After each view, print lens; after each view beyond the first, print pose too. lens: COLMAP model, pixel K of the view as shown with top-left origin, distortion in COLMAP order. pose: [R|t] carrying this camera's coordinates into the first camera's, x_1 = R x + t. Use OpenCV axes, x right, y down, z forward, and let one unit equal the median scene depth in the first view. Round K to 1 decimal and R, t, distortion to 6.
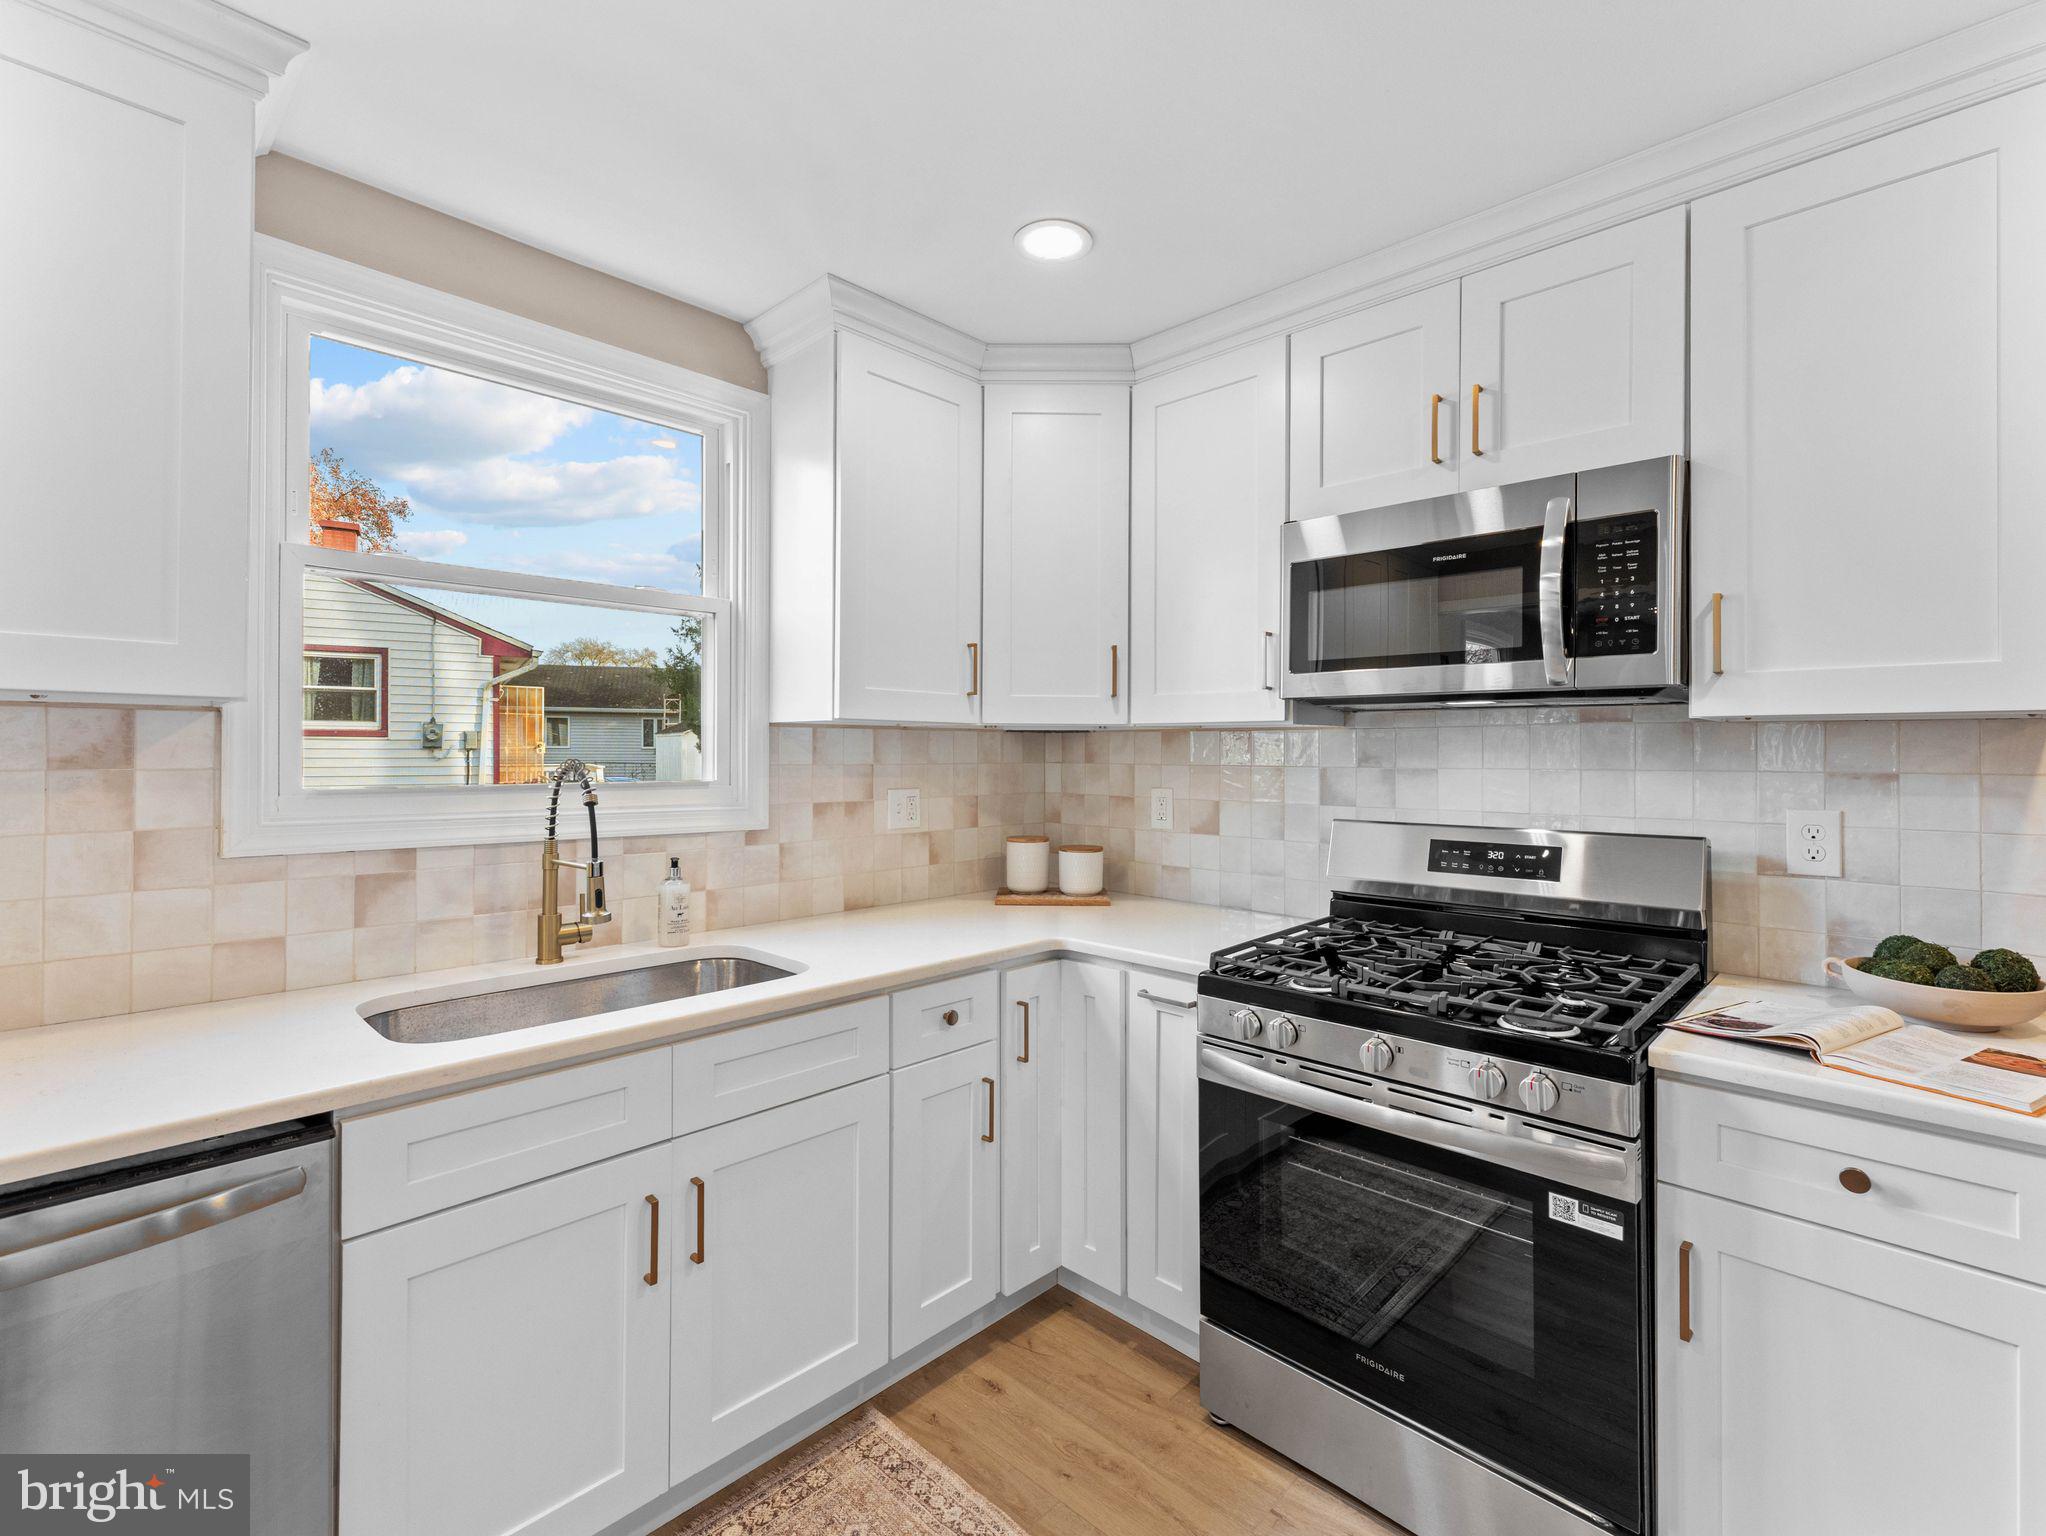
lens RADIAL K [[920.2, 0, 1014.4], [0, 920.2, 754.5], [0, 0, 1]] dist [-0.002110, -0.000054]
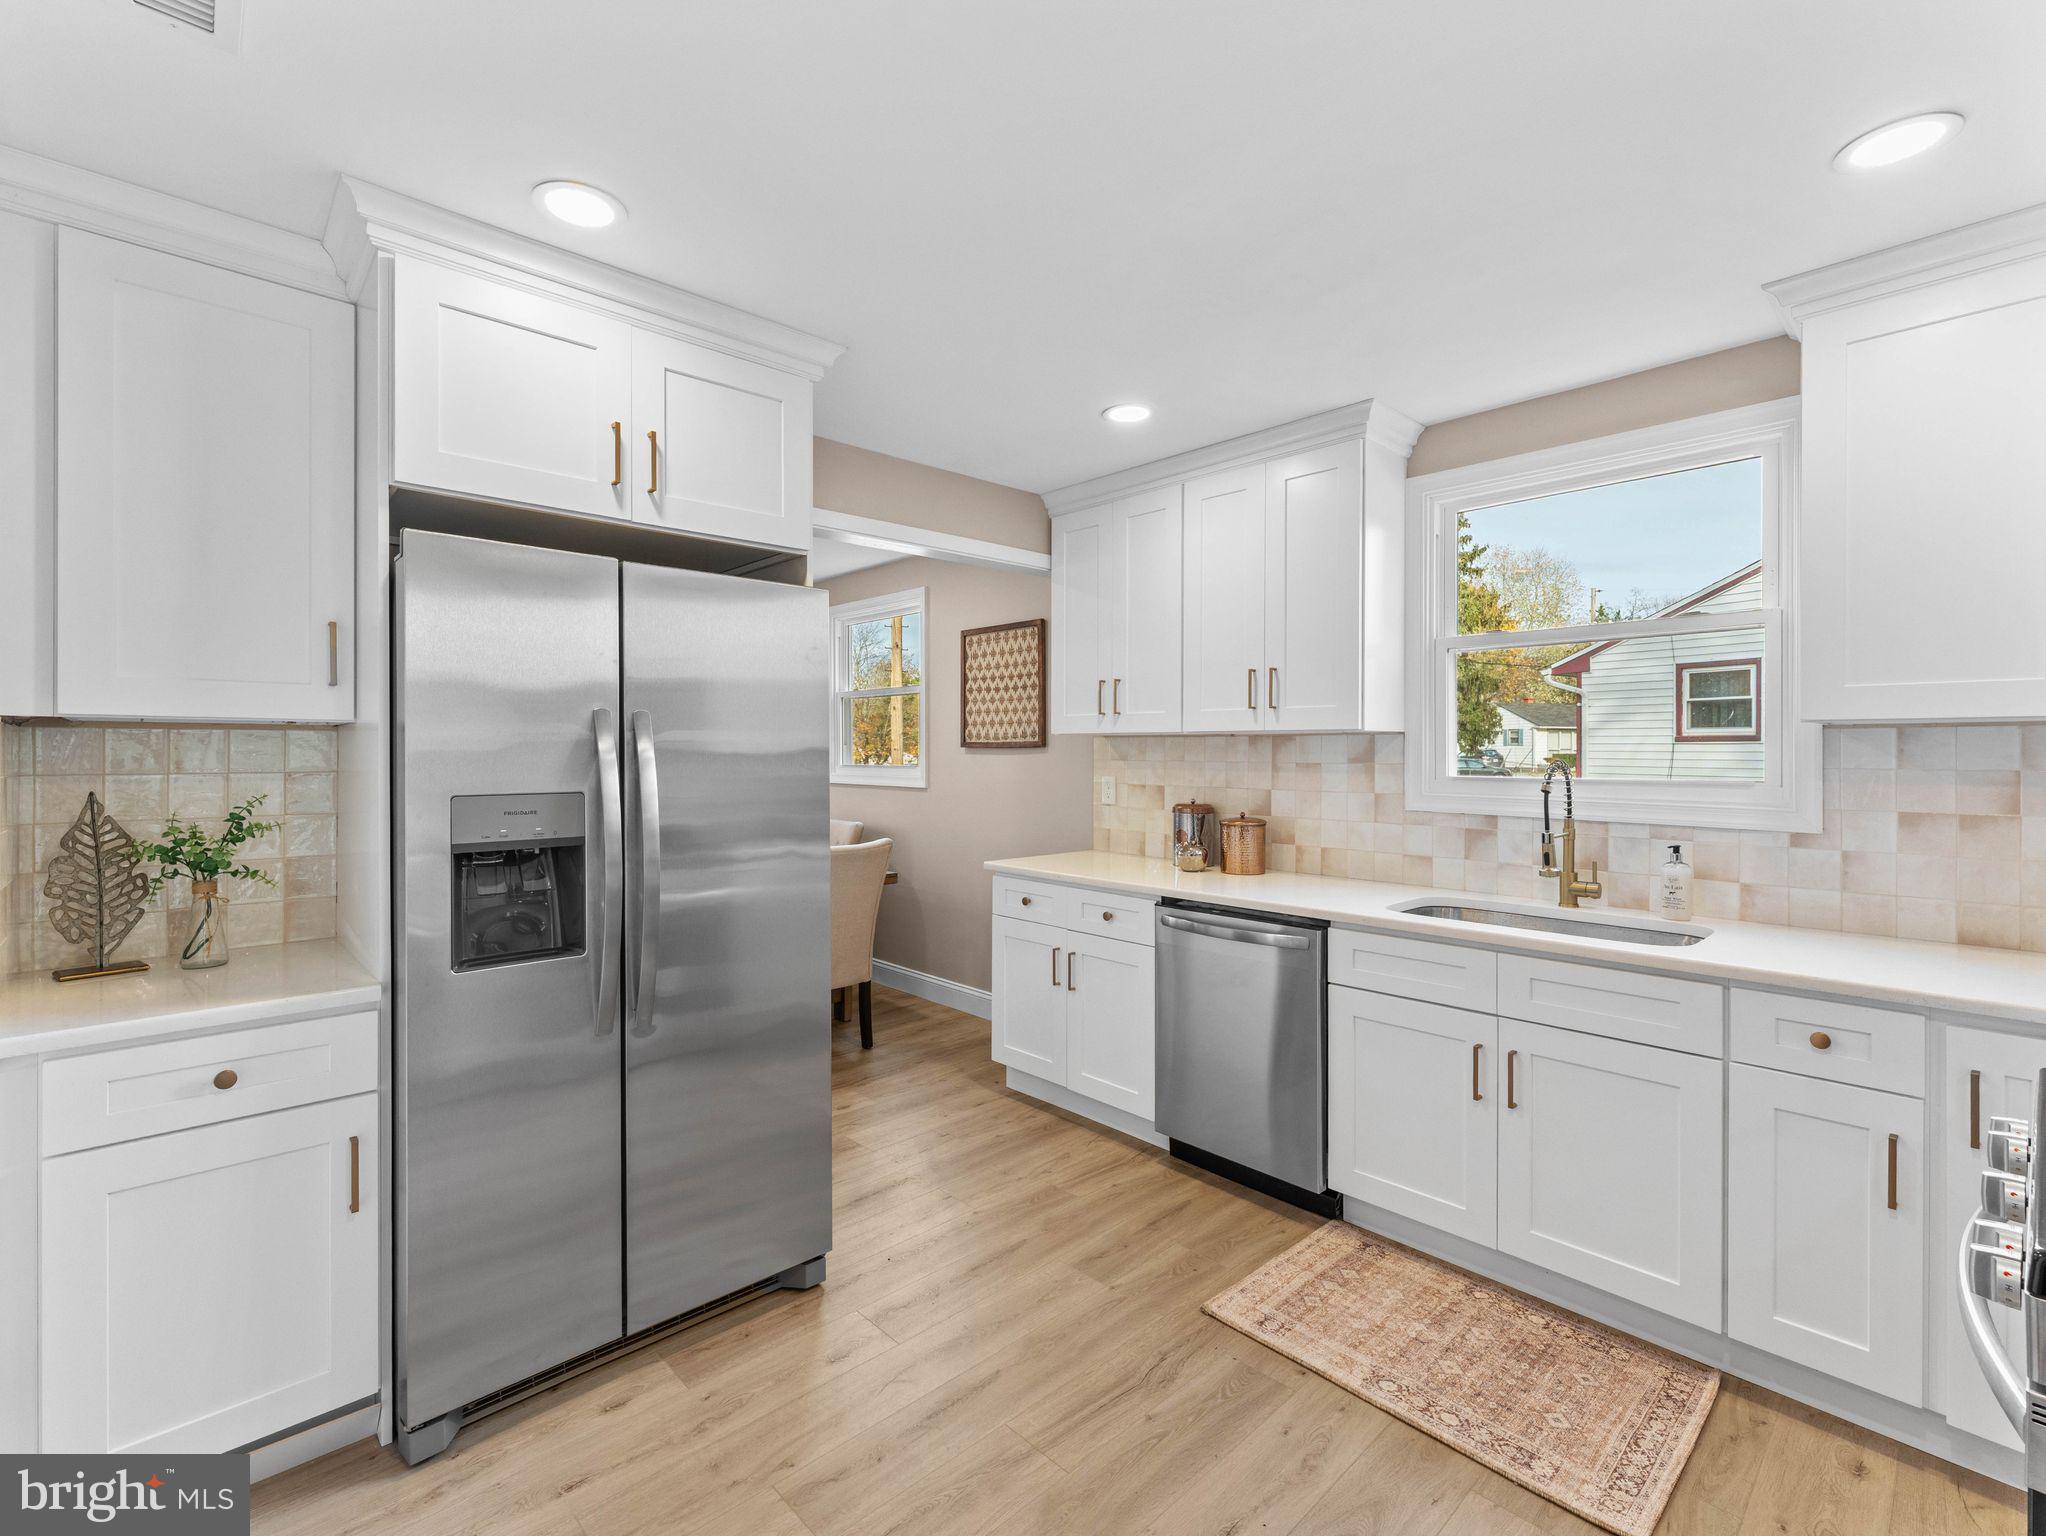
lens RADIAL K [[920.2, 0, 1017.7], [0, 920.2, 760.2], [0, 0, 1]] dist [-0.002110, -0.000054]
pose [[-0.050467, 0.007834, -0.998695, 0.834966], [-0.000010, 0.999969, 0.007845, -0.005574], [0.998726, 0.000406, -0.050465, 0.215575]]
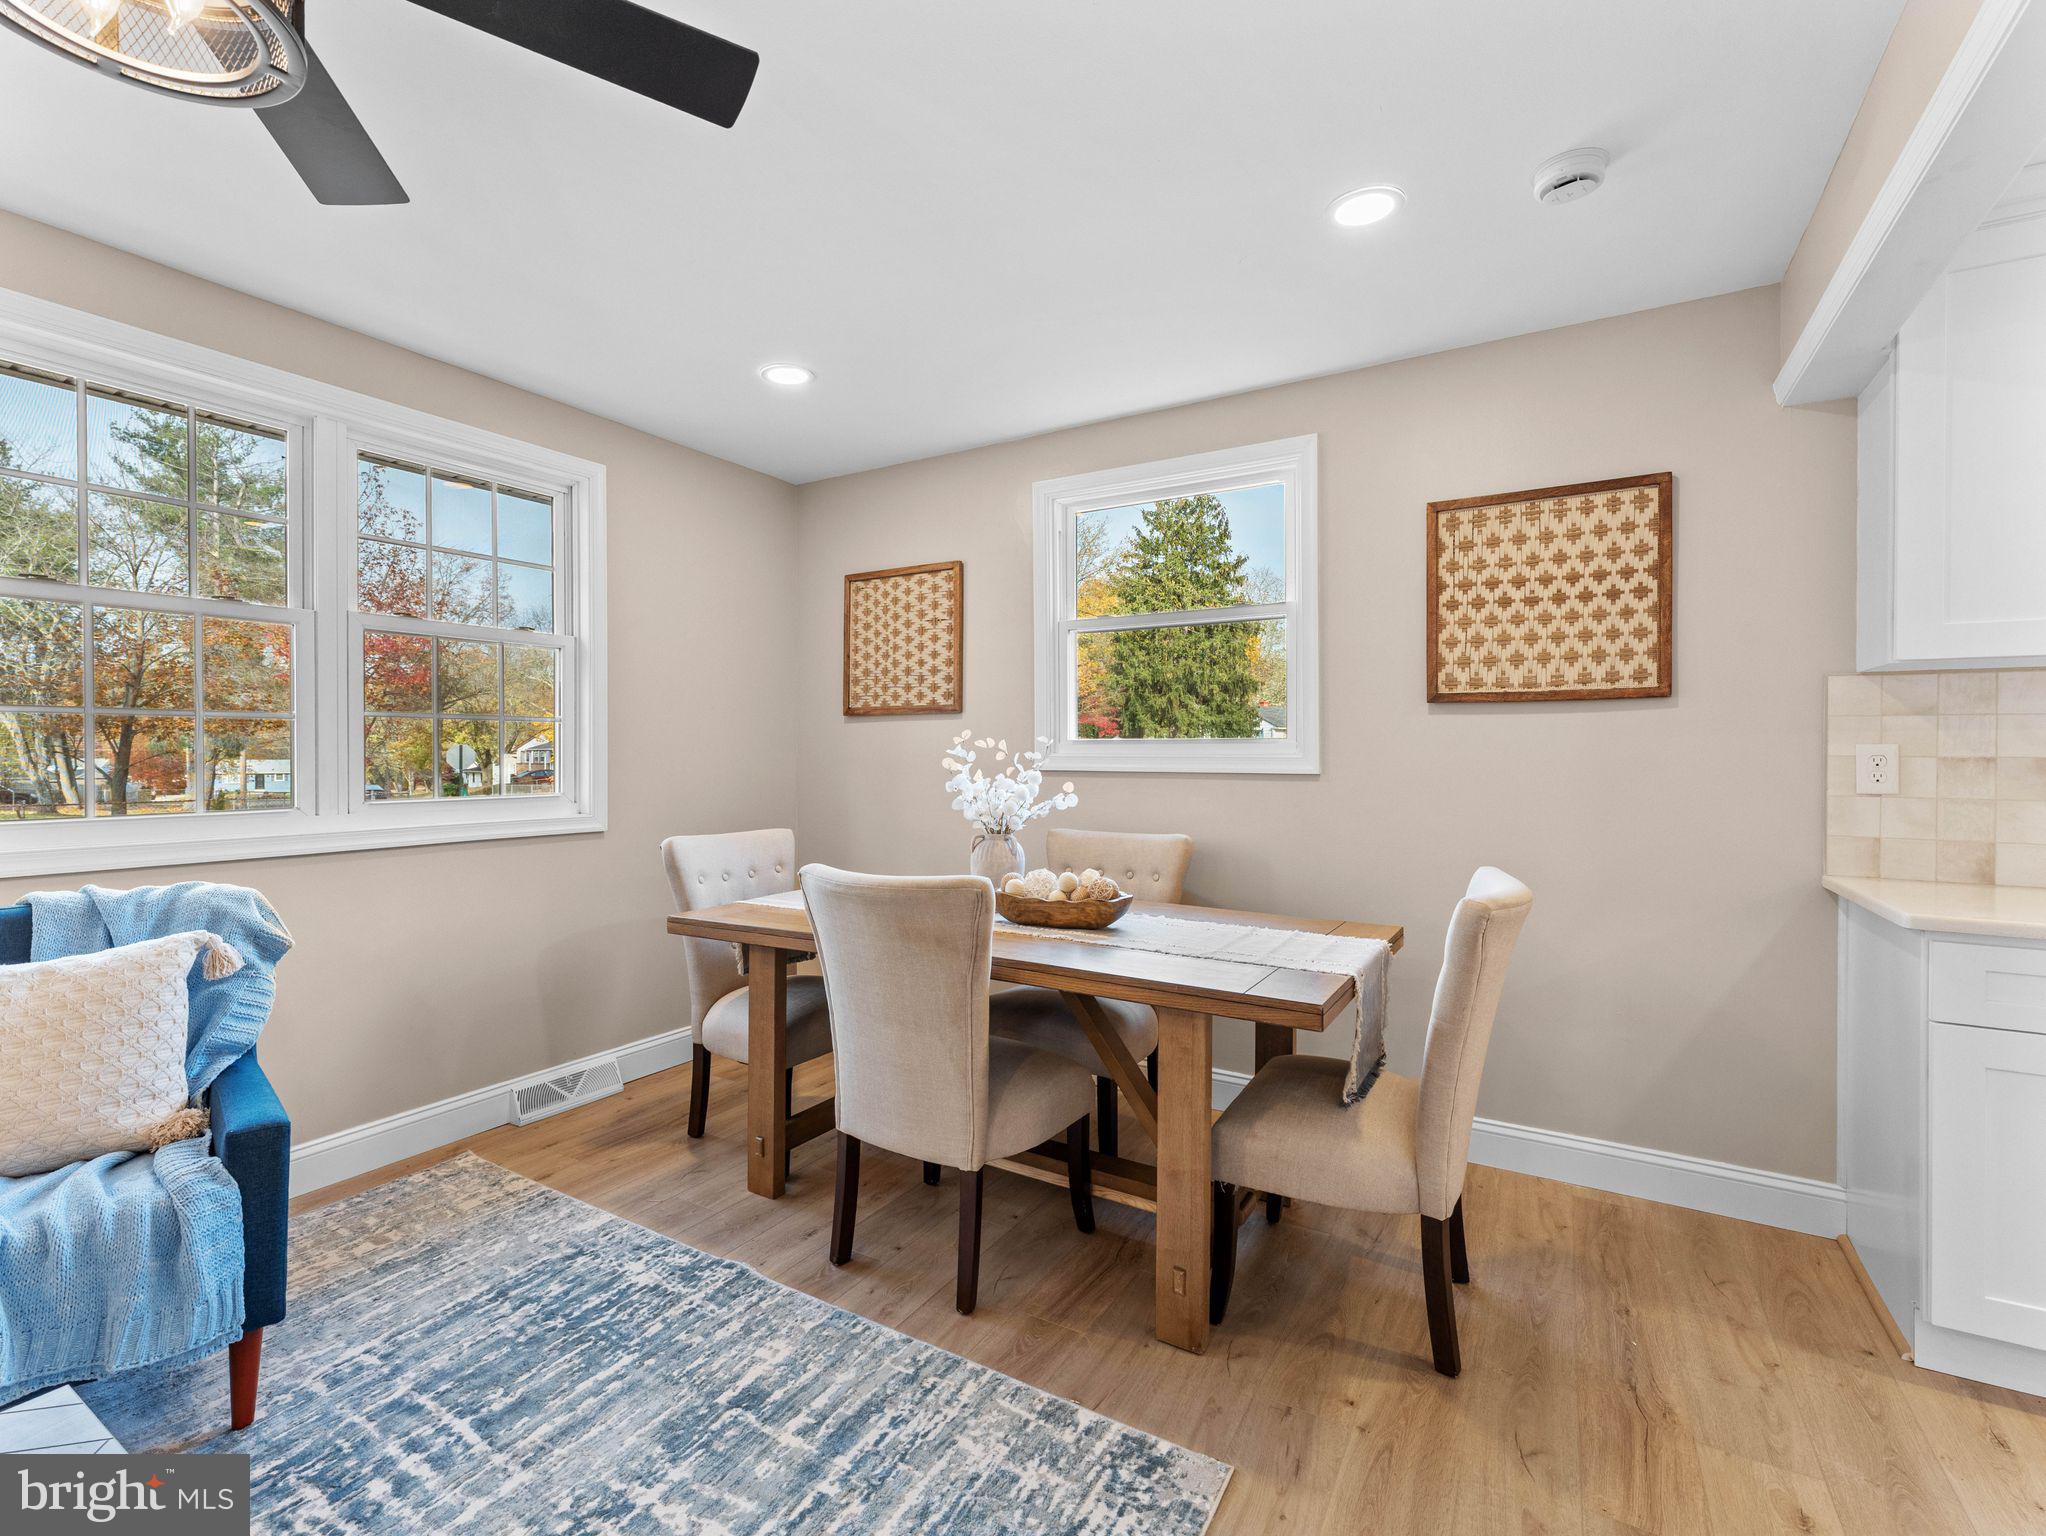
lens RADIAL K [[920.2, 0, 1014.9], [0, 920.2, 762.5], [0, 0, 1]] dist [-0.002110, -0.000054]
pose [[0.227743, 0.009403, -0.973676, 0.766549], [0.000362, 0.999952, 0.009741, -0.001927], [0.973721, -0.002570, 0.227729, 0.145339]]
